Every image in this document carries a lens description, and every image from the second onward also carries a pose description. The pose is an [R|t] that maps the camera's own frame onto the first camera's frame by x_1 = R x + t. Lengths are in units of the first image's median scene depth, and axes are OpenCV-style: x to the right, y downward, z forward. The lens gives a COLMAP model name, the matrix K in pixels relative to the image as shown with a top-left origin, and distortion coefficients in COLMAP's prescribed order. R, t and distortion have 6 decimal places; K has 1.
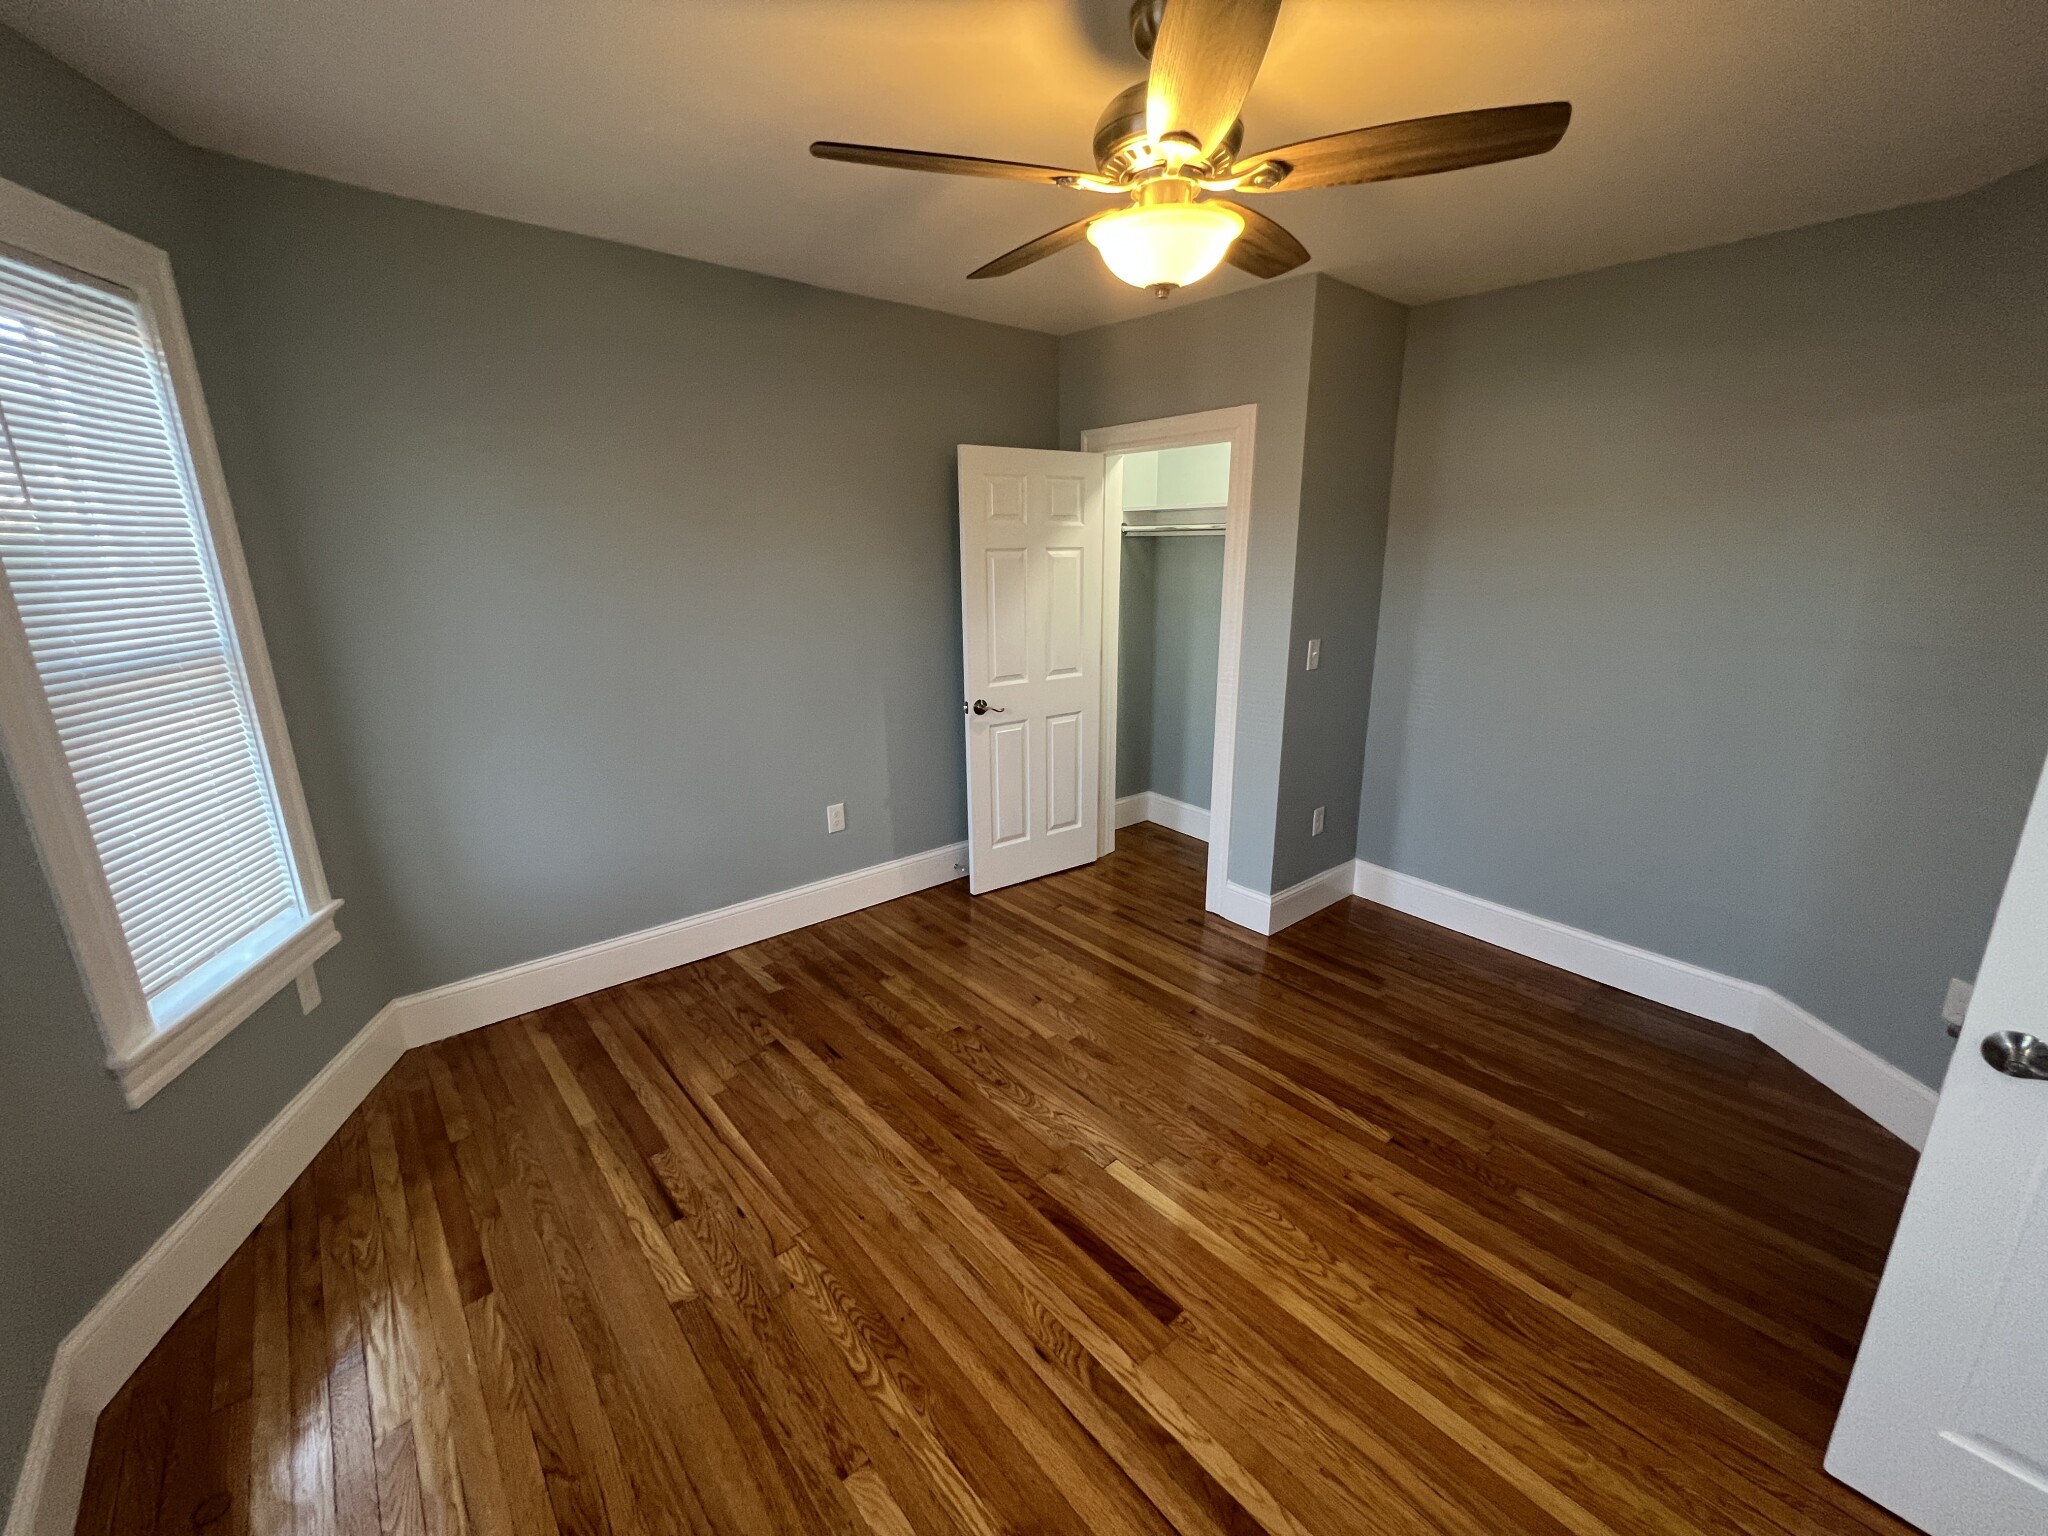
lens RADIAL K [[822.4, 0, 1024.0], [0, 822.4, 768.0], [0, 0, 1]] dist [-0.000298, -0.000071]
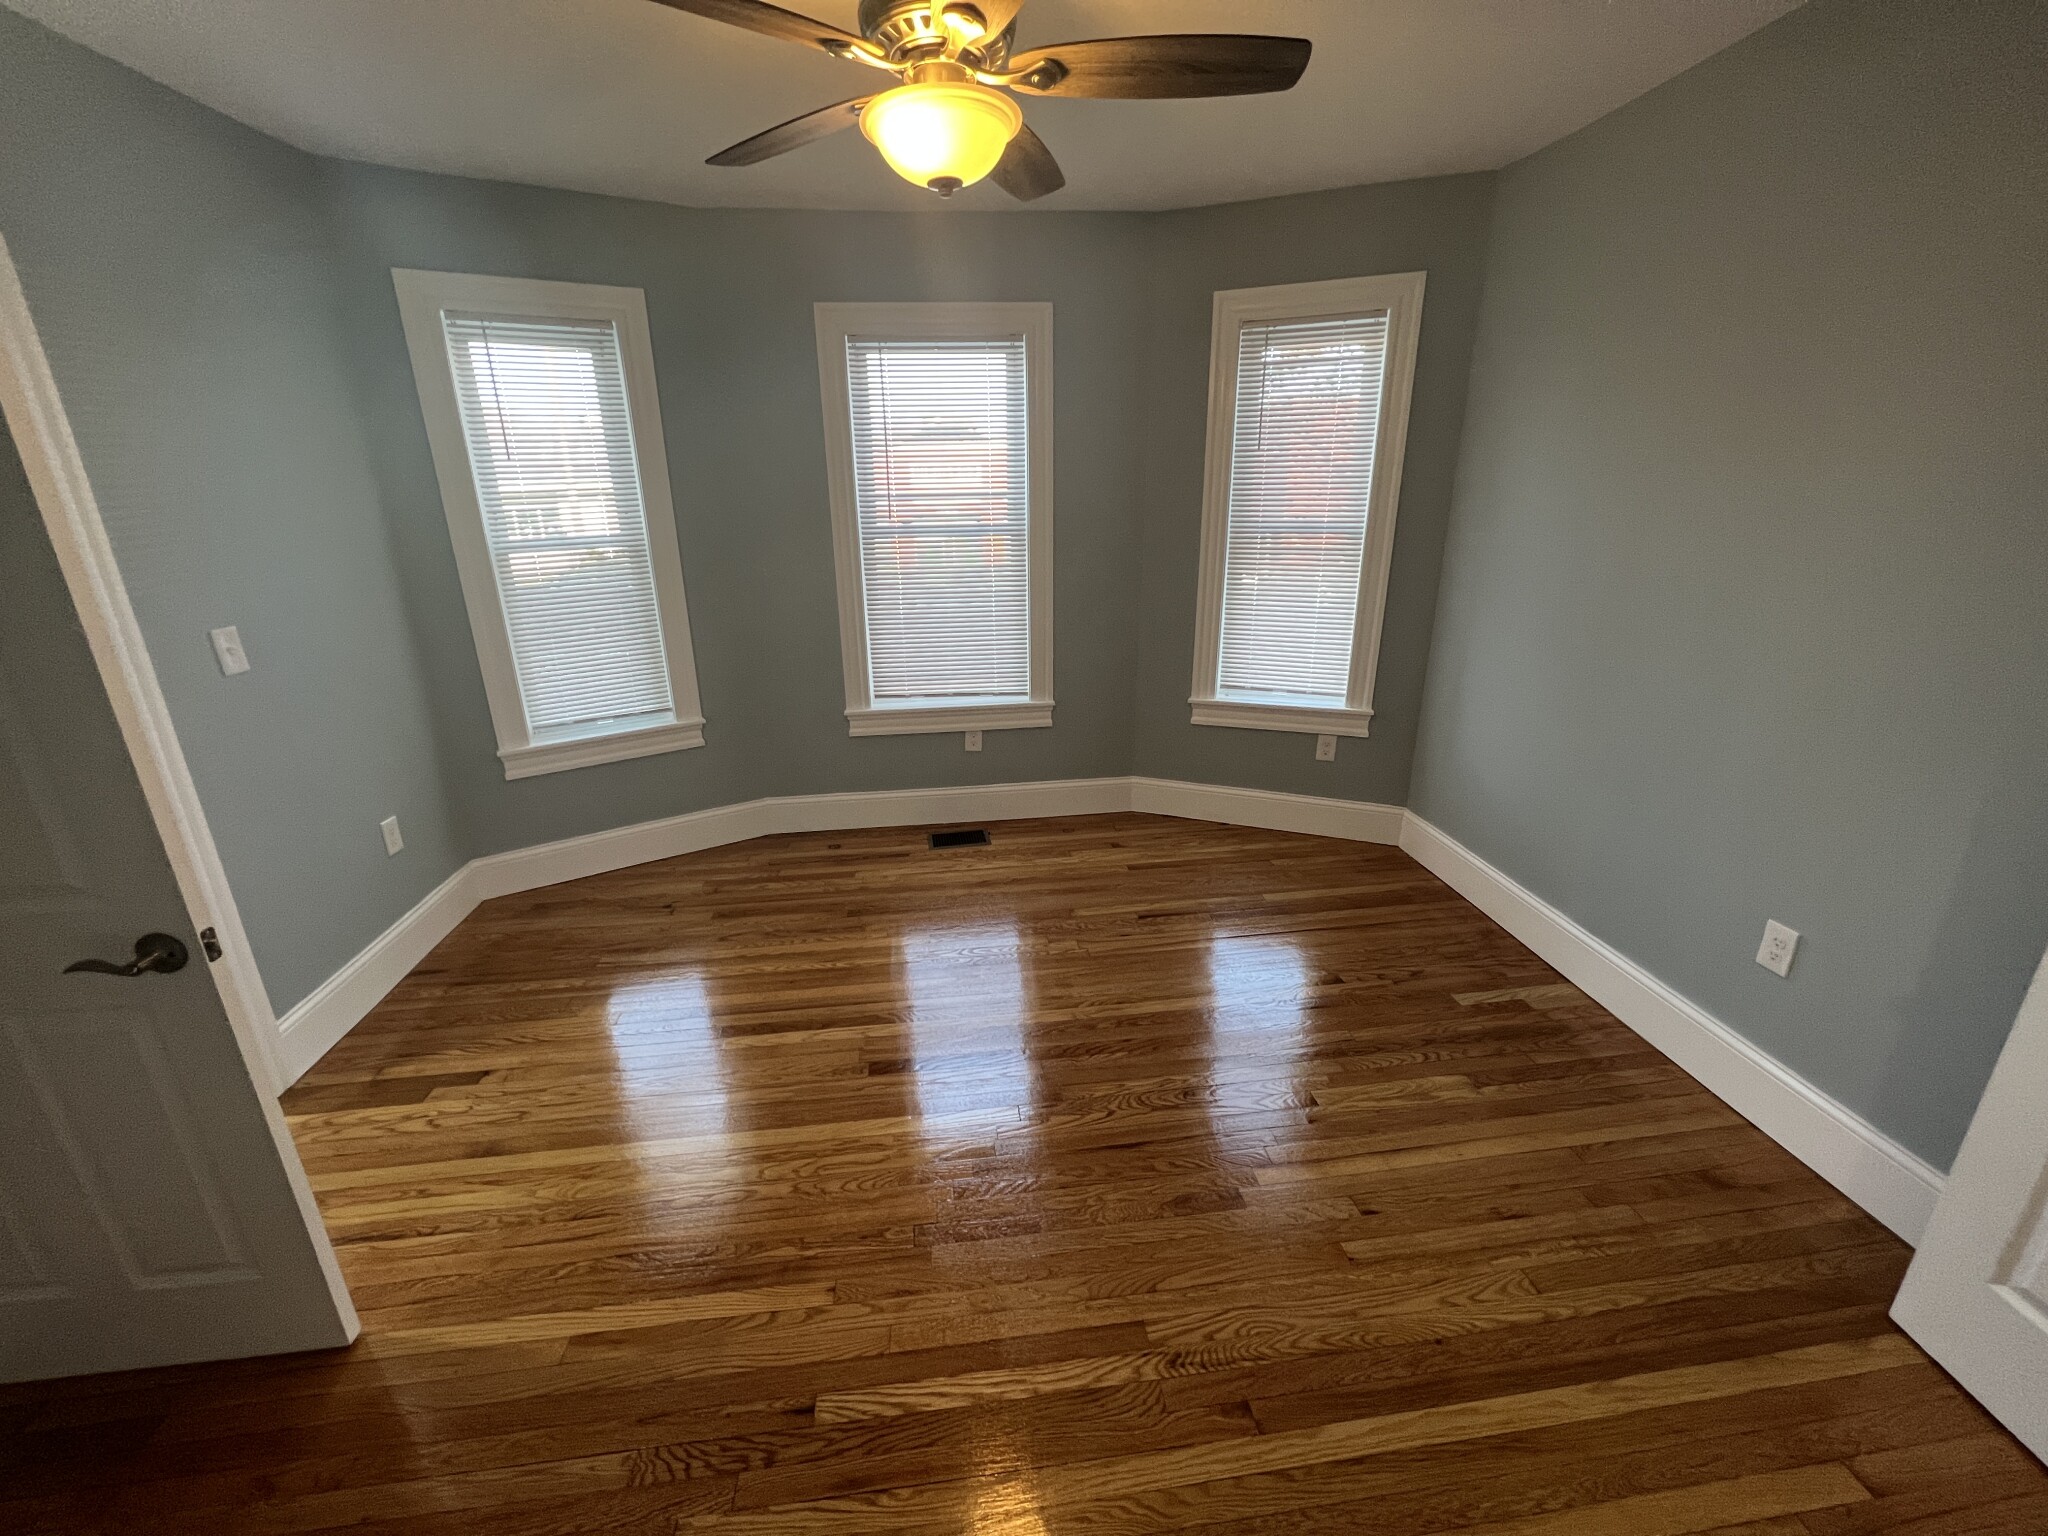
lens RADIAL K [[822.4, 0, 1024.0], [0, 822.4, 768.0], [0, 0, 1]] dist [-0.000298, -0.000071]
pose [[-0.568468, 0.275901, -0.775063, 0.783355], [-0.199163, 0.867918, 0.455030, -0.336031], [0.798235, 0.413034, -0.438434, 1.325779]]
